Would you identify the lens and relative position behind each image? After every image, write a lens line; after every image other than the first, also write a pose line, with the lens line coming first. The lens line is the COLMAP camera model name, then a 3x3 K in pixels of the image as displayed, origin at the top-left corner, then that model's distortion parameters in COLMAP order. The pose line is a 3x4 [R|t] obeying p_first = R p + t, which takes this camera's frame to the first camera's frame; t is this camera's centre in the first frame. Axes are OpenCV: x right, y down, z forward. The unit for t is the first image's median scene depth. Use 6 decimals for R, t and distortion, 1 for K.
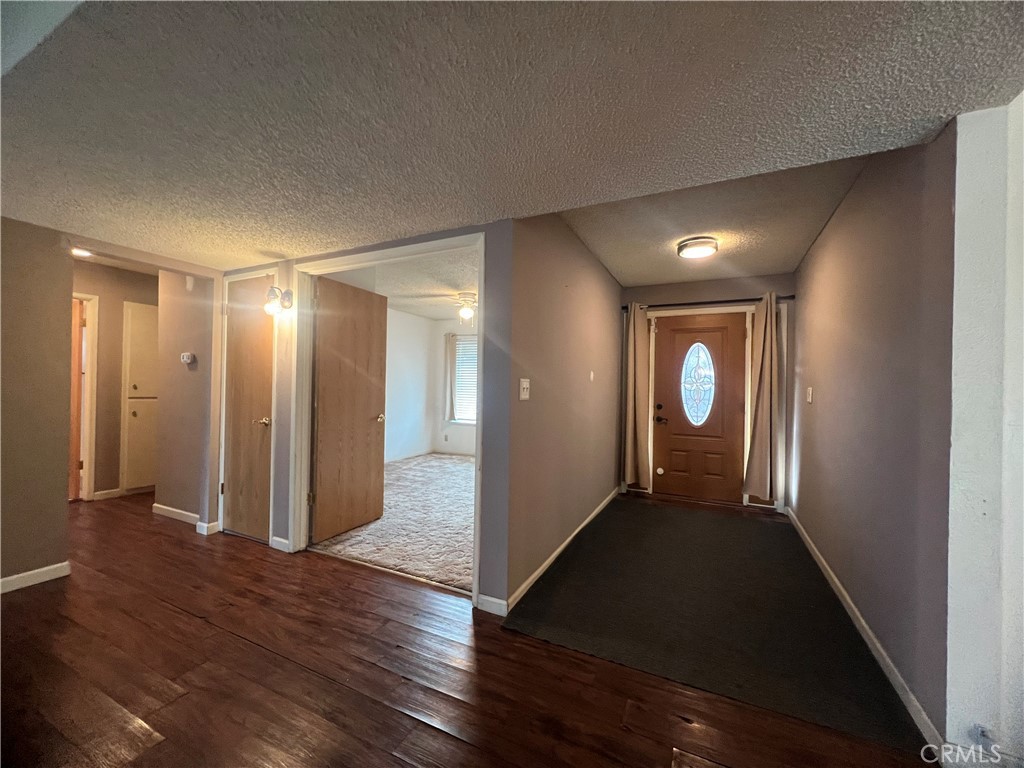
lens RADIAL K [[408.9, 0, 509.8], [0, 408.9, 384.3], [0, 0, 1]] dist [-0.000719, 0.001012]
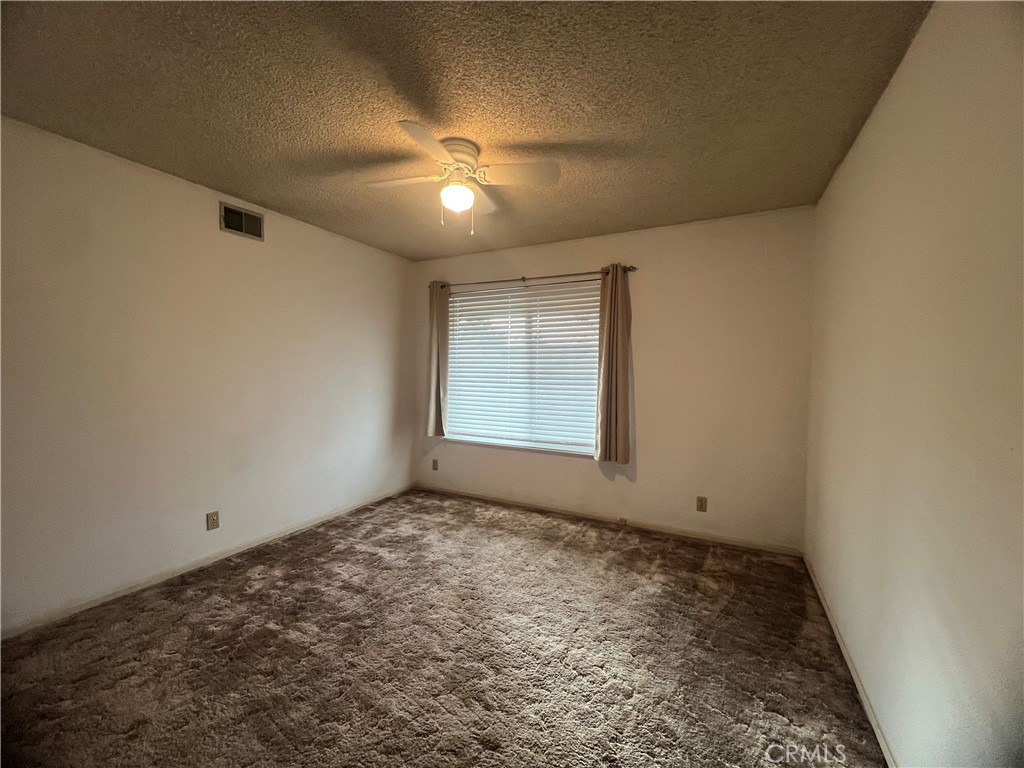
lens RADIAL K [[408.9, 0, 511.3], [0, 408.9, 377.5], [0, 0, 1]] dist [-0.000719, 0.001012]
pose [[0.999478, -0.024342, -0.021228, -0.035469], [0.024743, 0.999516, 0.018840, 0.002878], [0.020759, -0.019355, 0.999597, 0.452443]]
